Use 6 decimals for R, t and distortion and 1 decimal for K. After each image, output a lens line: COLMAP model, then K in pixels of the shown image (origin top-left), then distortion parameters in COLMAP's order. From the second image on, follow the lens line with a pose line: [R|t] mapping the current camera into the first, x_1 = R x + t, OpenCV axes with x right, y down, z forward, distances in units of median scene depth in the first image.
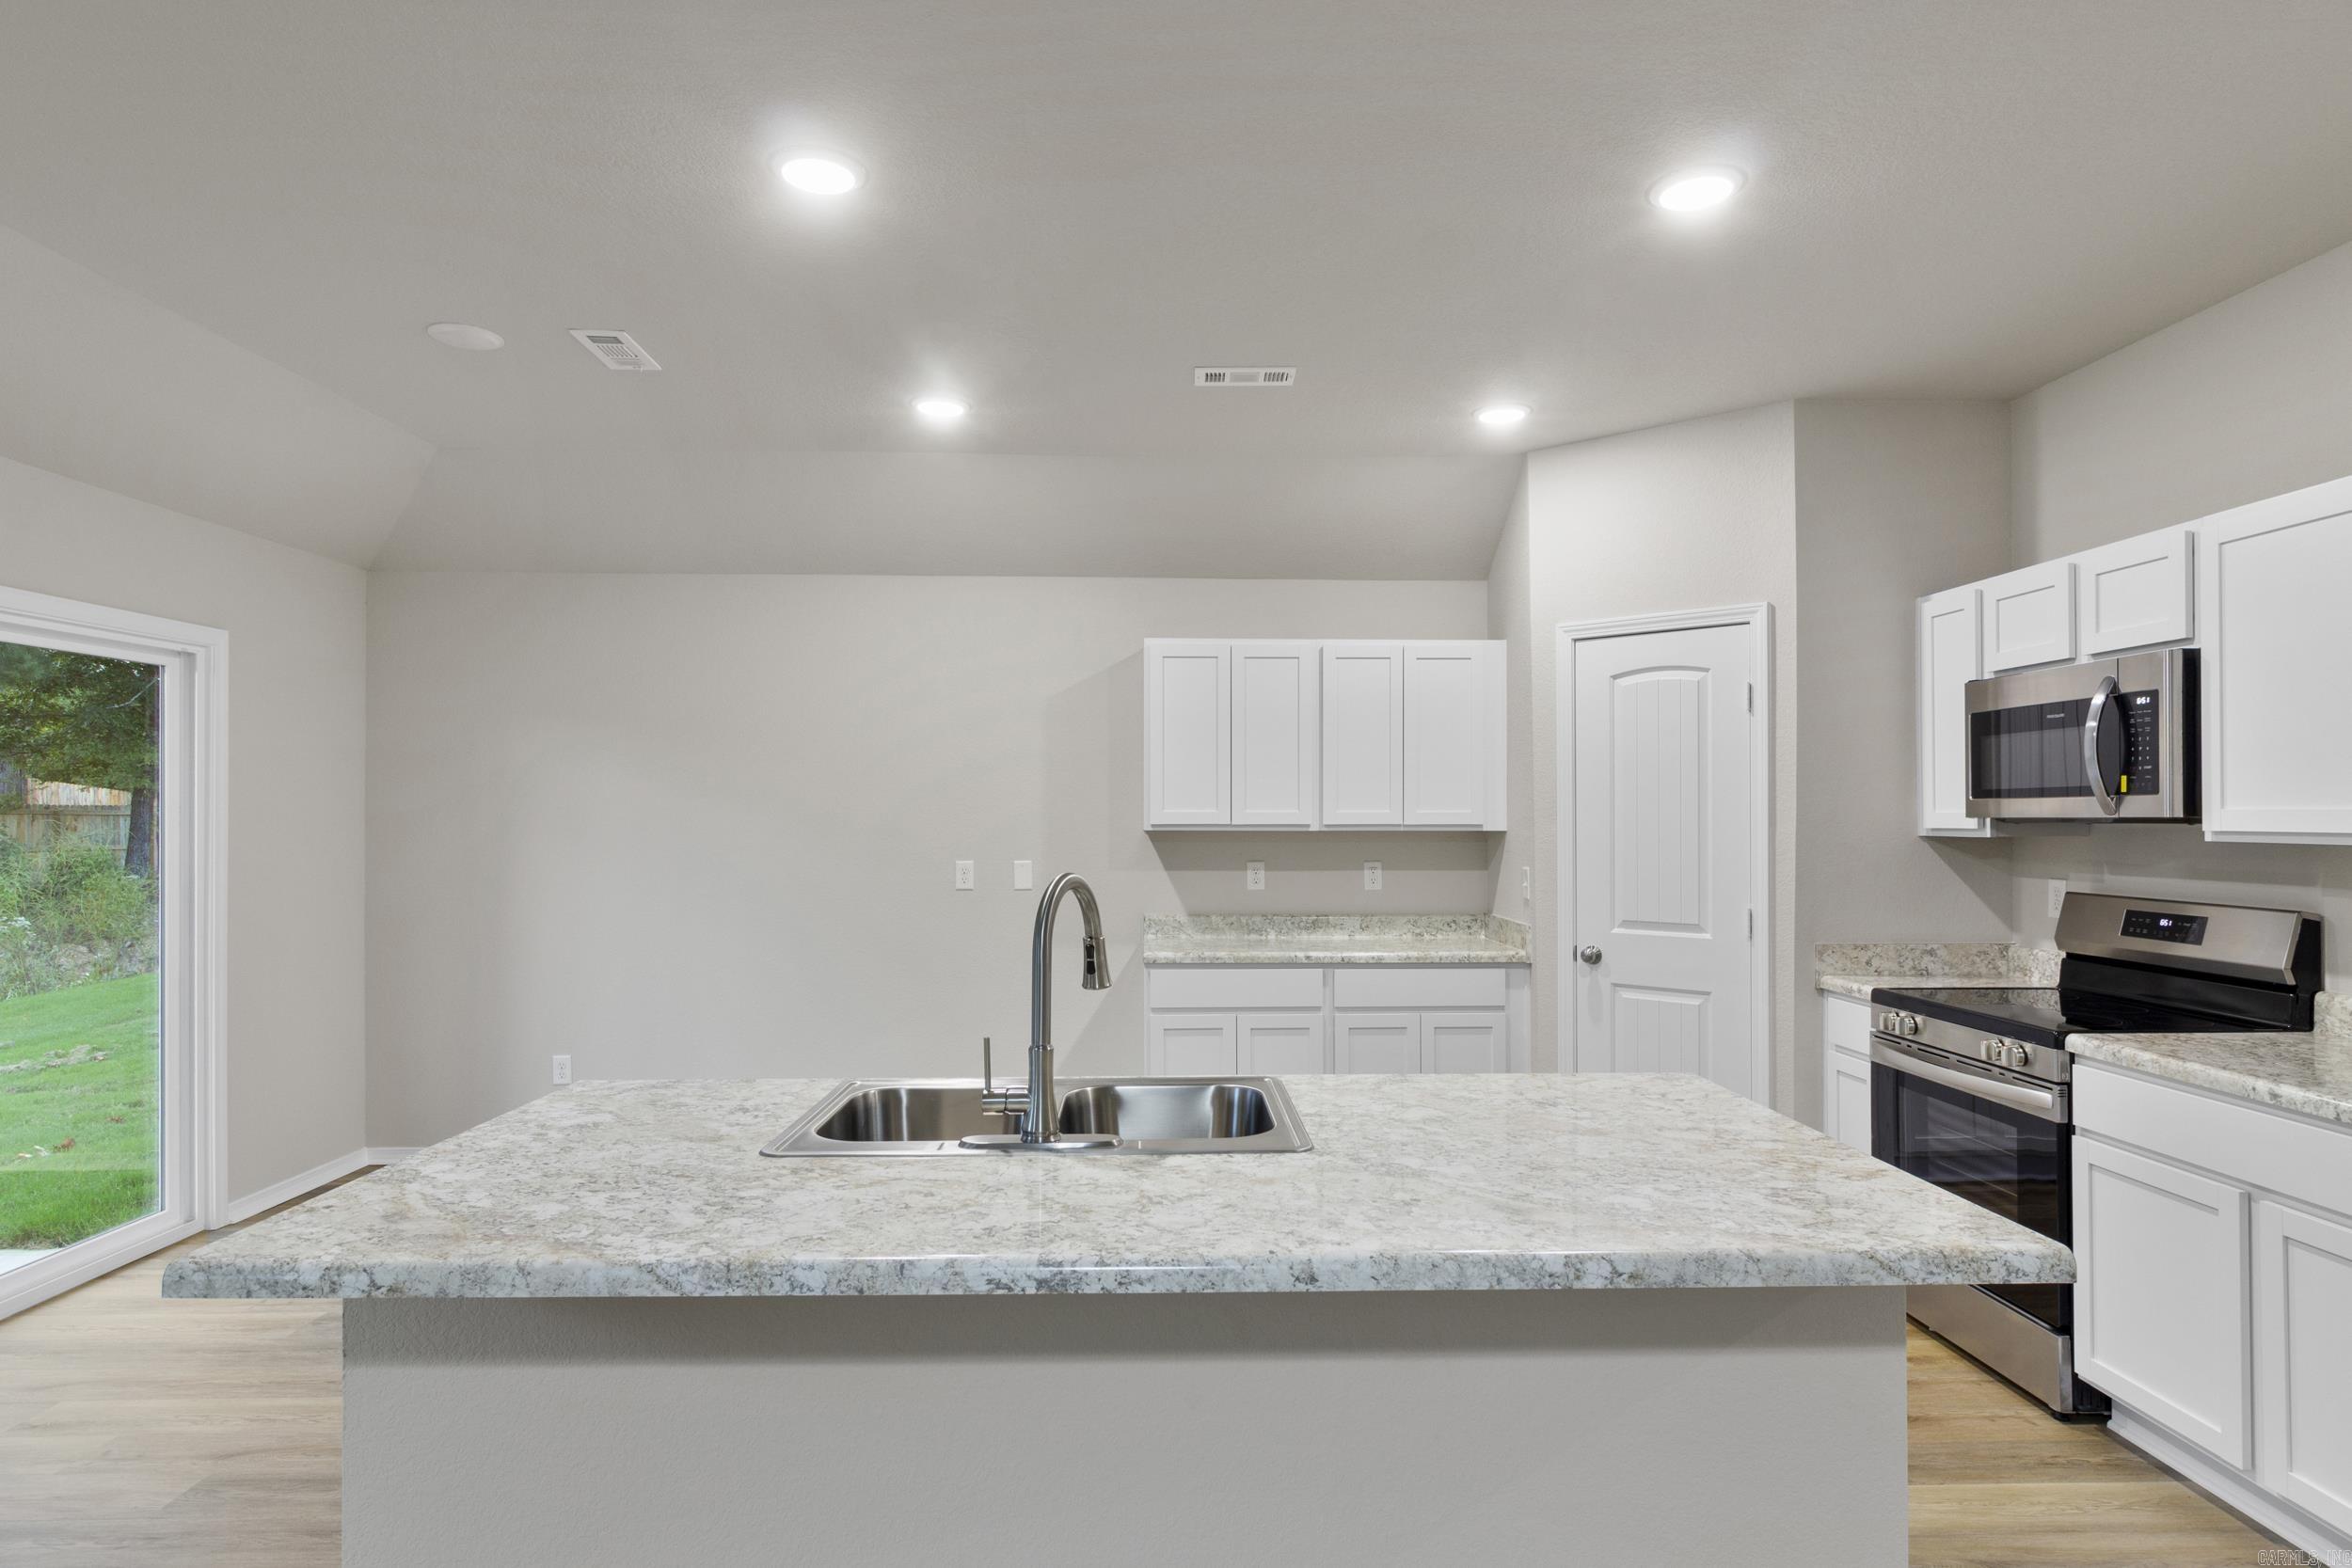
lens RADIAL K [[1278.2, 0, 1198.3], [0, 1278.2, 807.8], [0, 0, 1]] dist [0.003653, 0.000448]
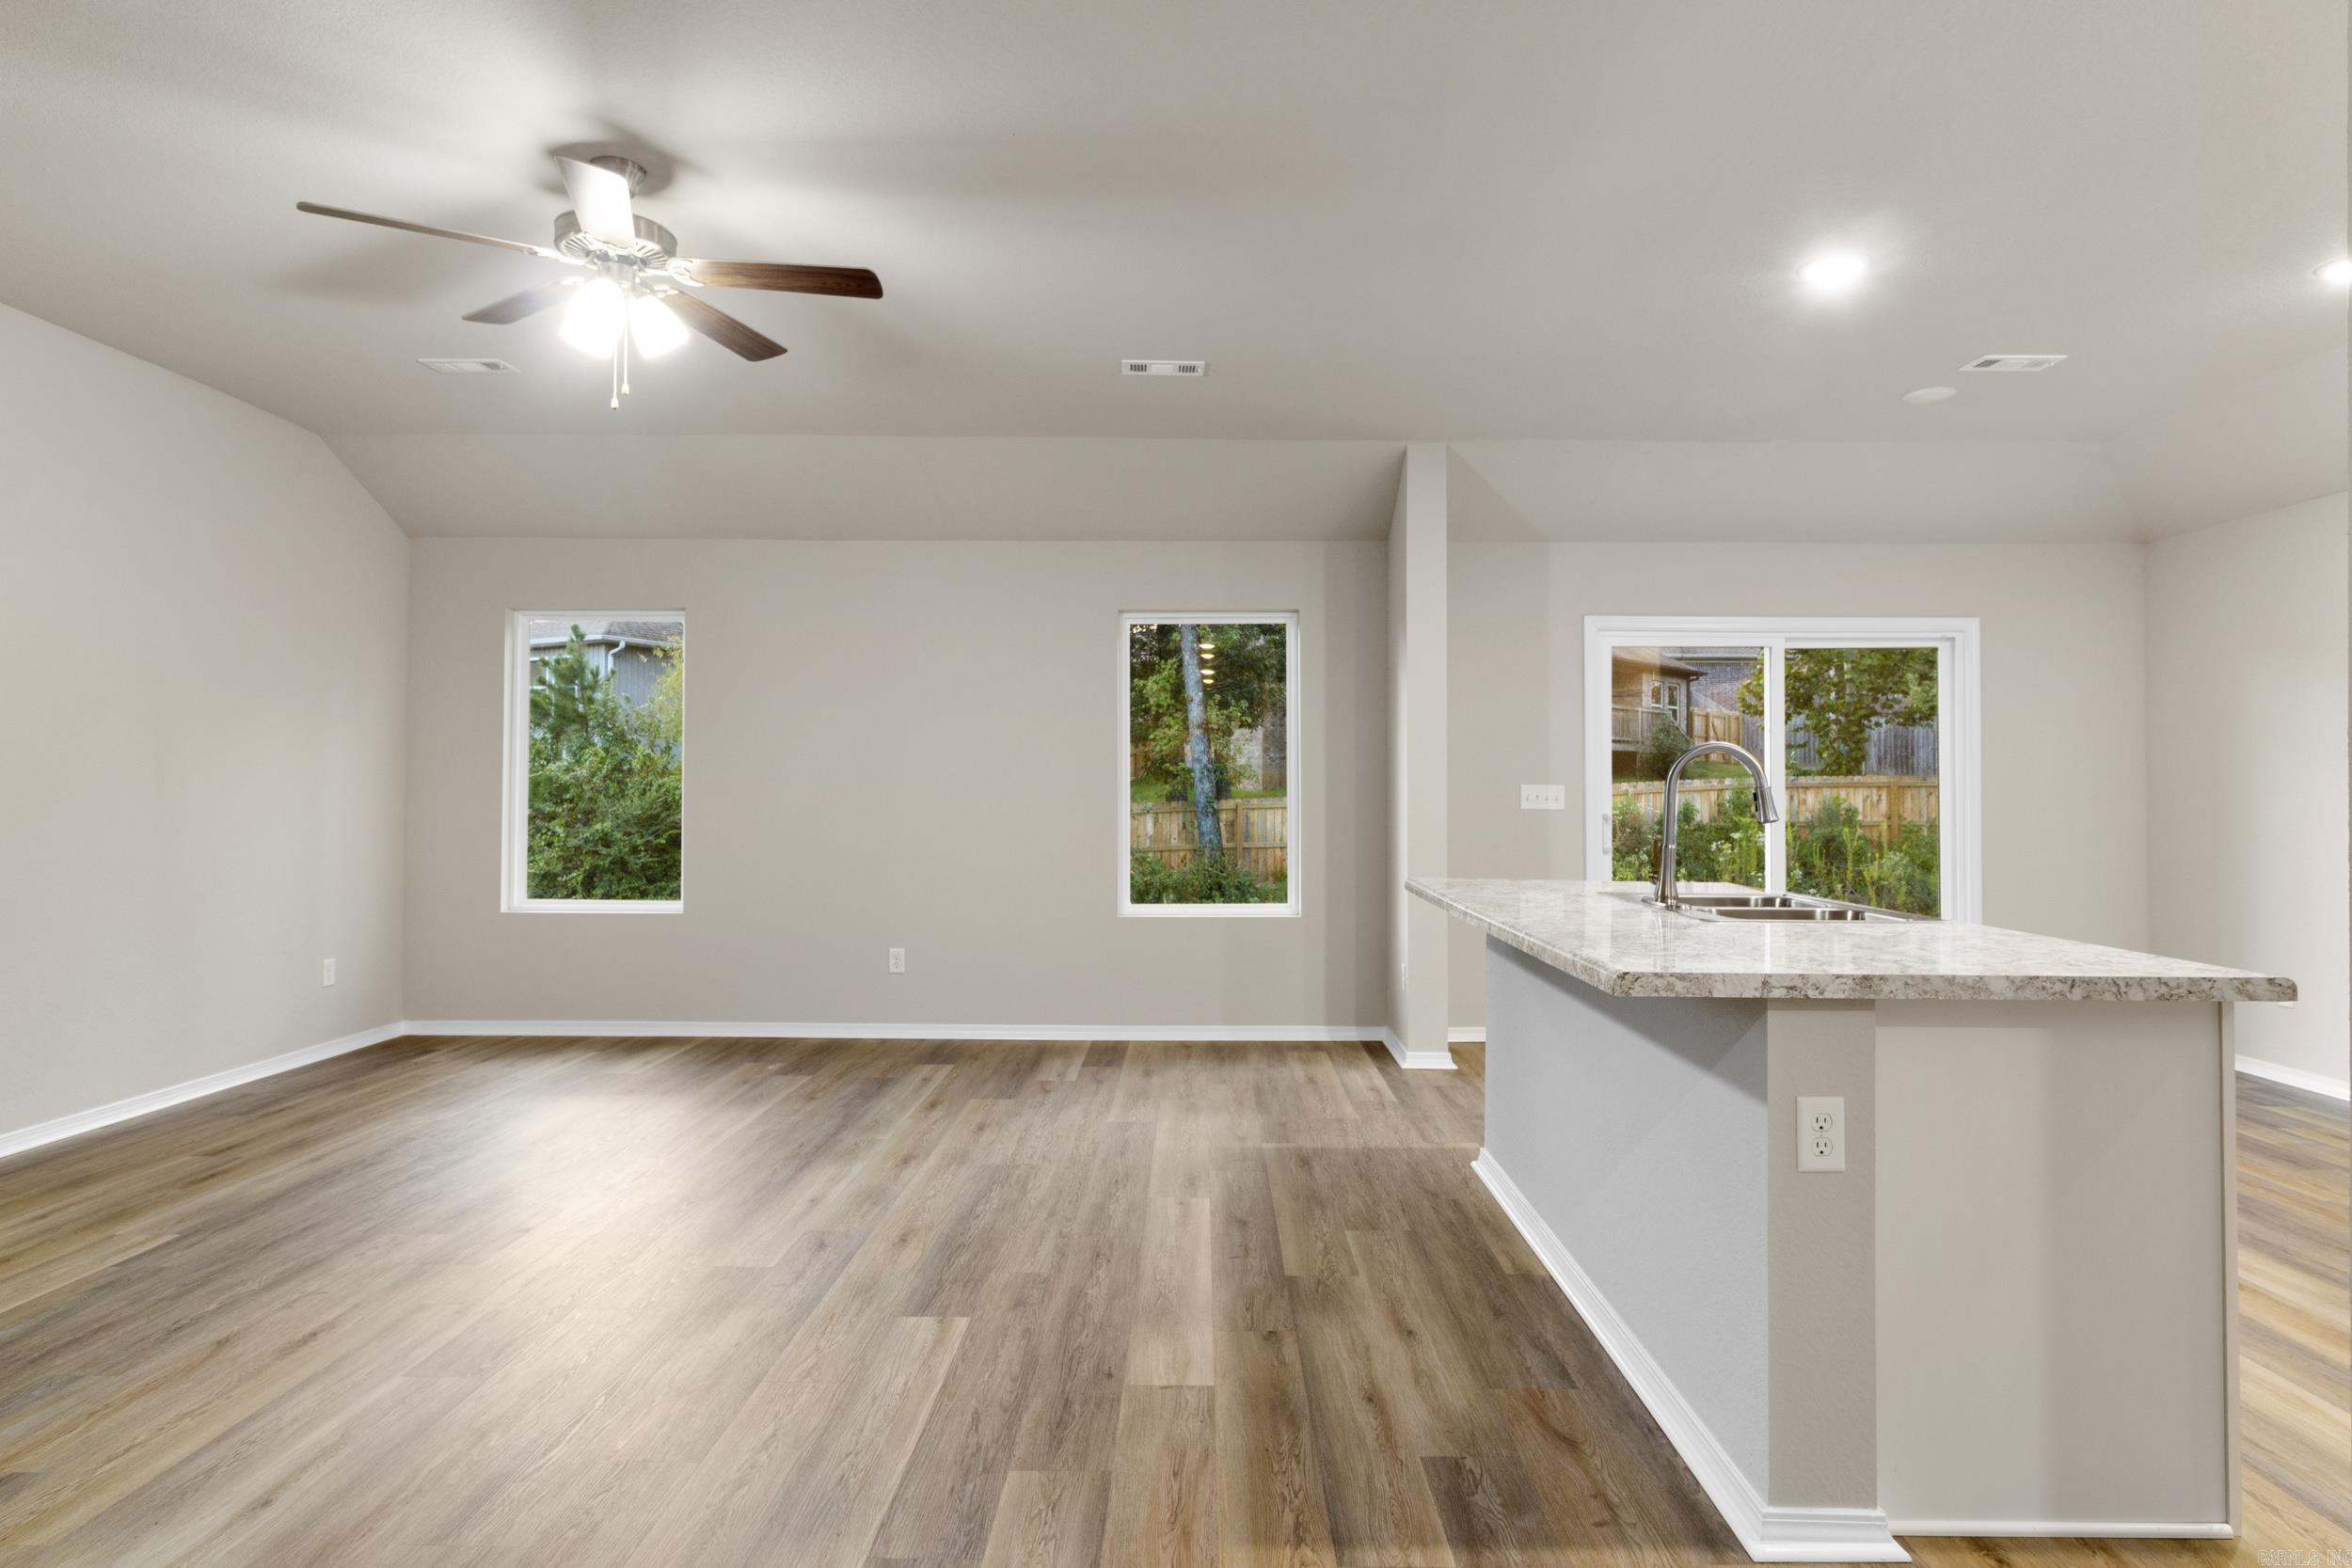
lens RADIAL K [[1296.9, 0, 1184.8], [0, 1296.9, 768.6], [0, 0, 1]] dist [0.002002, 0.001595]
pose [[-0.050447, -0.019555, -0.998535, 0.686029], [0.001887, 0.999805, -0.019675, 0.052025], [0.998725, -0.002877, -0.050400, 0.204138]]
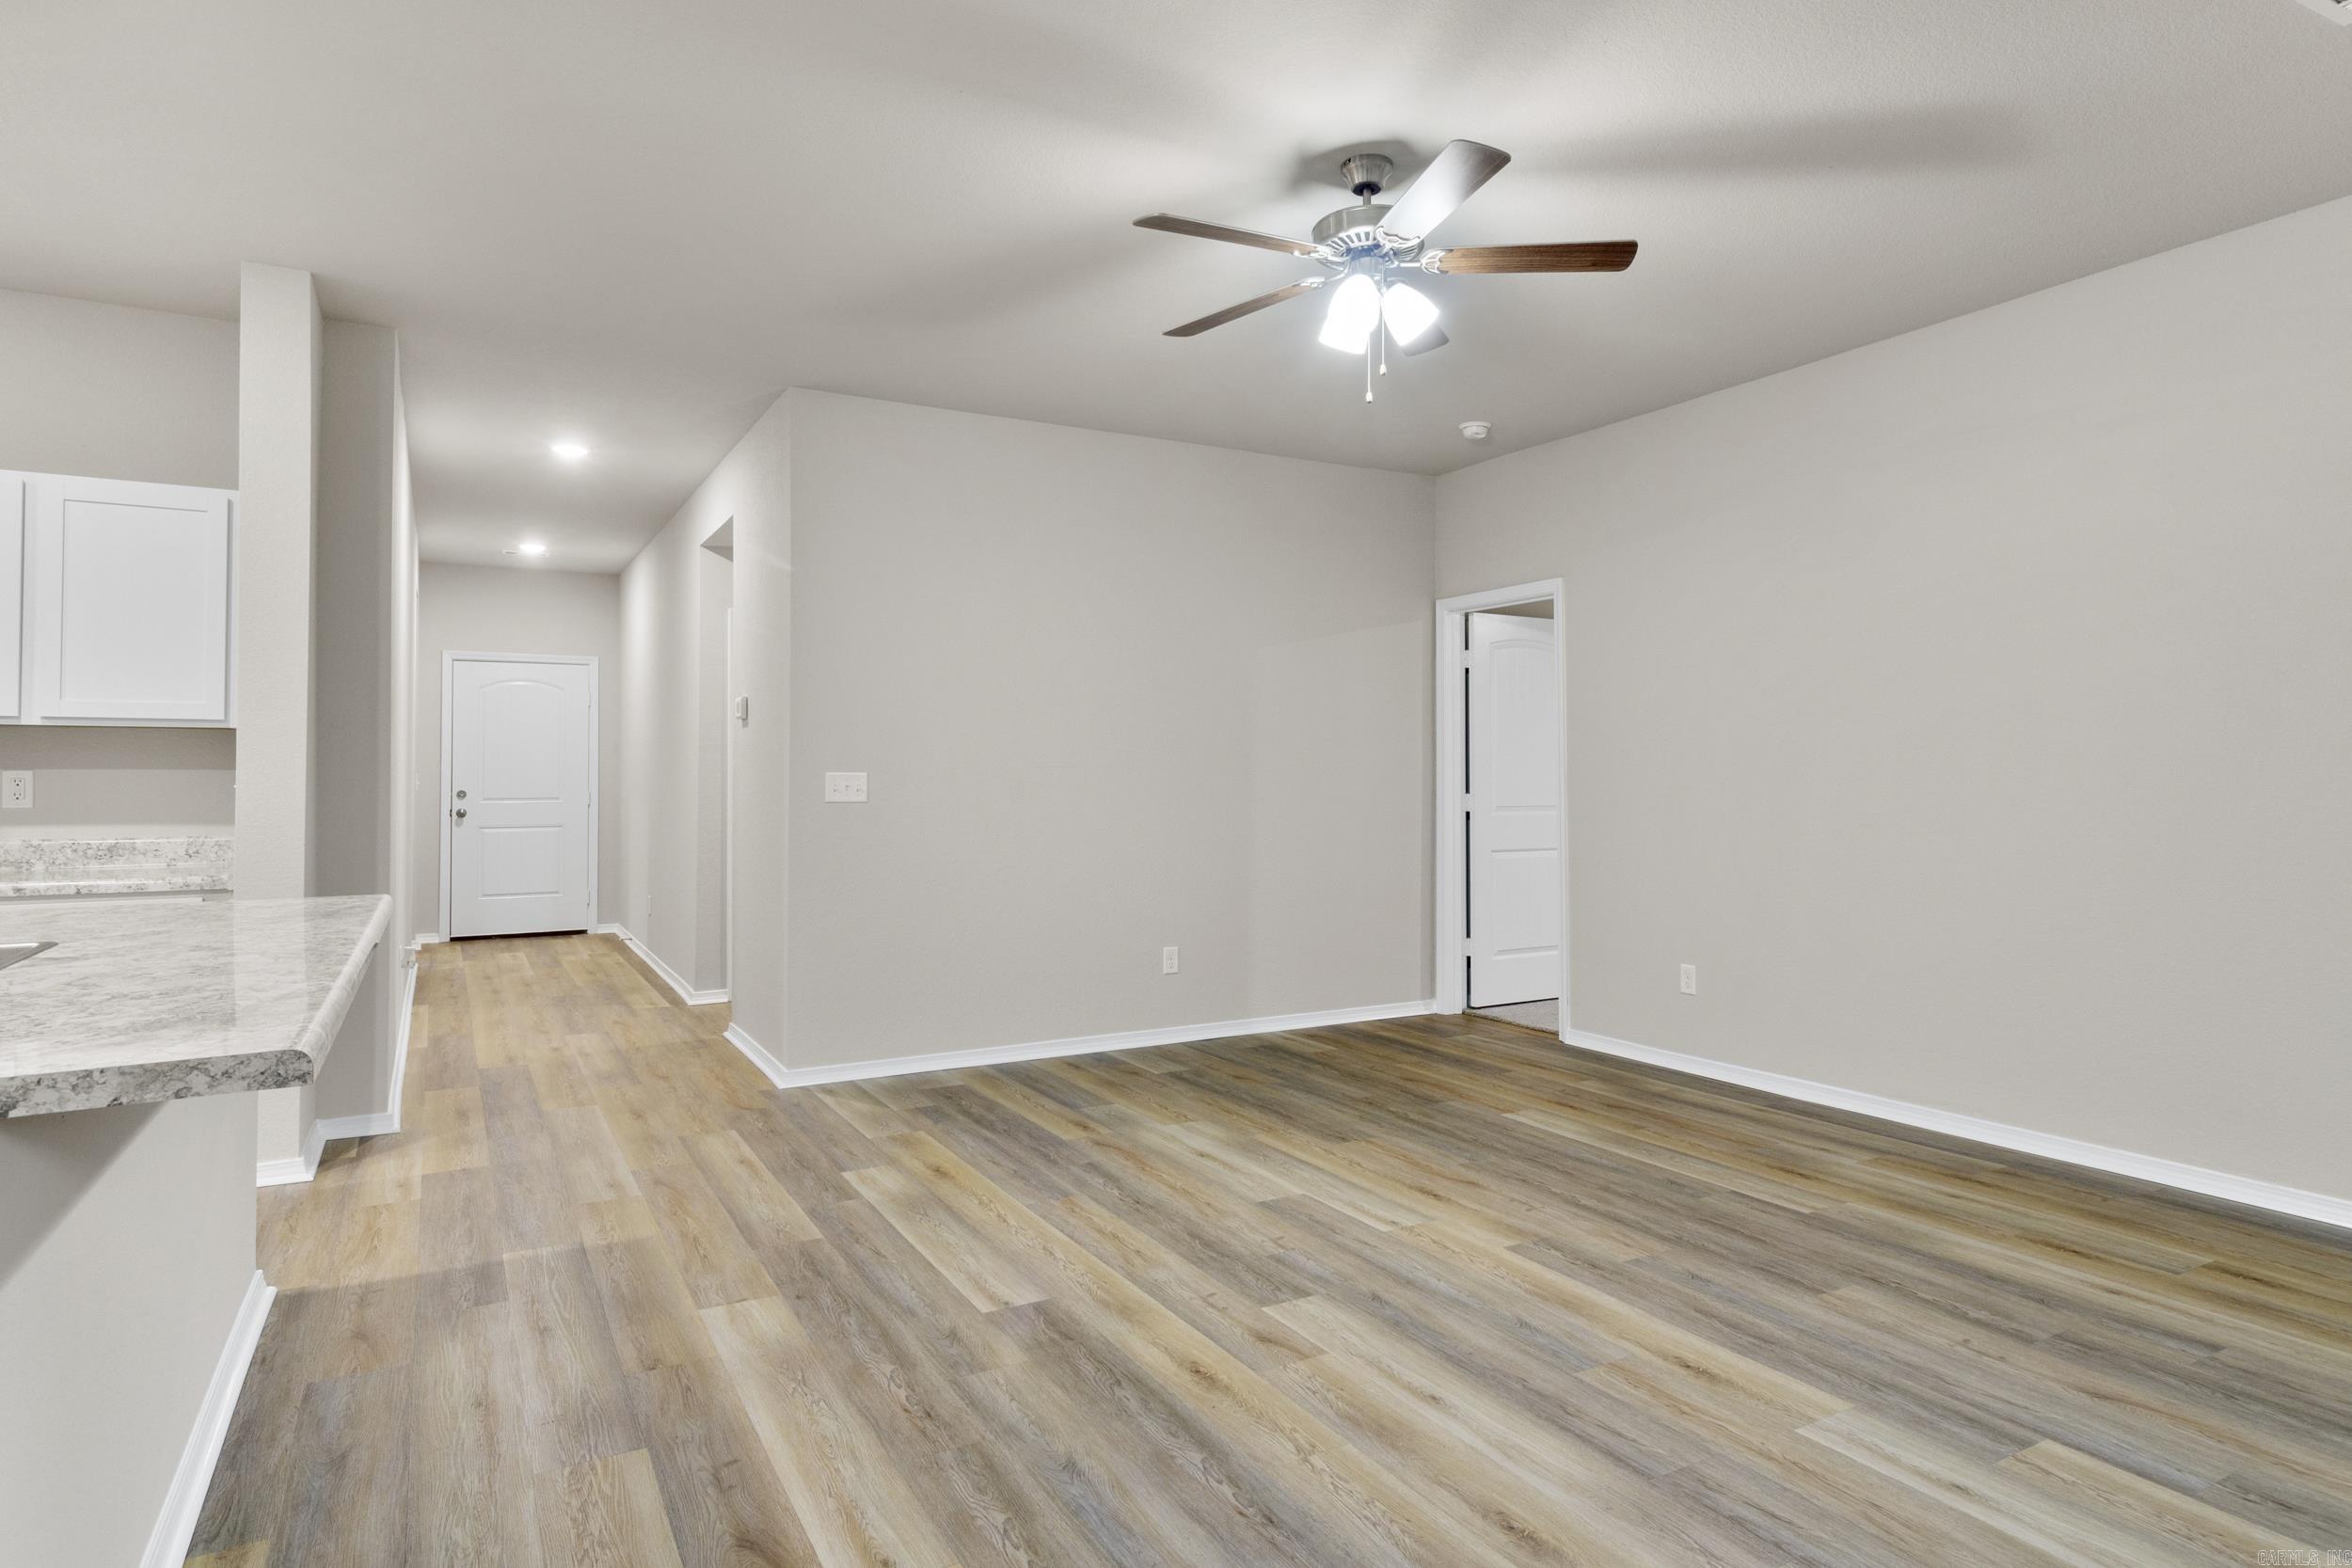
lens RADIAL K [[1320.7, 0, 1197.2], [0, 1320.7, 745.0], [0, 0, 1]] dist [0.003662, 0.002211]
pose [[-0.463353, 0.022322, 0.885892, -0.615483], [-0.004830, 0.999604, -0.027714, 0.051115], [-0.886160, -0.017120, -0.463062, 0.277761]]
